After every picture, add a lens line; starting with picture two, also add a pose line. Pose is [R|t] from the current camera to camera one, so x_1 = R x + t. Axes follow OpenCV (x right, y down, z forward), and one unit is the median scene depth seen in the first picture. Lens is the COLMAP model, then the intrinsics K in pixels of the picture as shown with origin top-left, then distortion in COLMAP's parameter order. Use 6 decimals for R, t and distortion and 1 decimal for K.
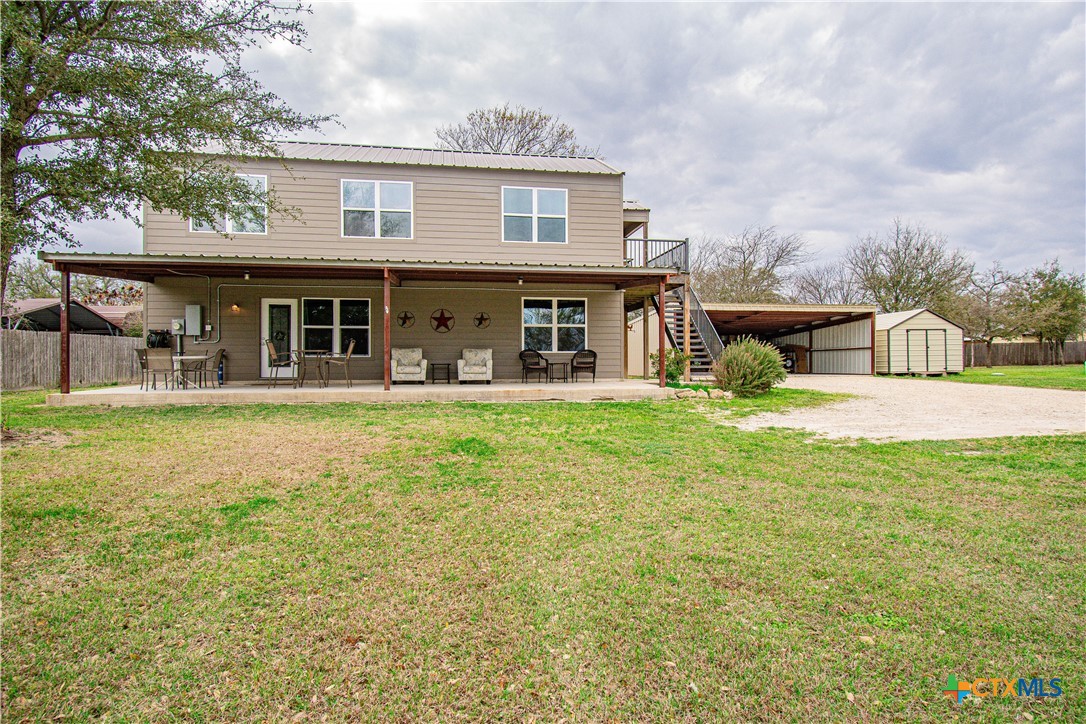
lens RADIAL K [[606.3, 0, 540.1], [0, 606.3, 364.5], [0, 0, 1]] dist [0.000326, -0.000165]
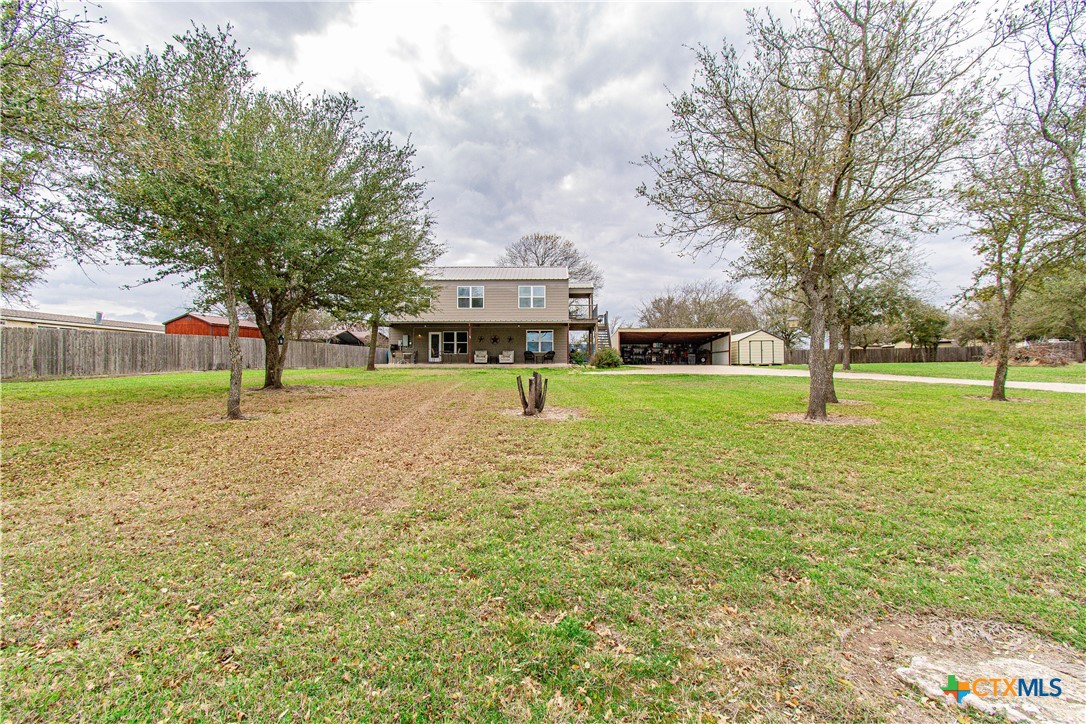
lens RADIAL K [[486.0, 0, 545.1], [0, 486.0, 365.4], [0, 0, 1]] dist [-0.002019, -0.000603]
pose [[0.983387, 0.003107, -0.181493, 0.417579], [-0.003631, 0.999990, -0.002555, 0.040123], [0.181483, 0.003171, 0.983389, -0.974761]]
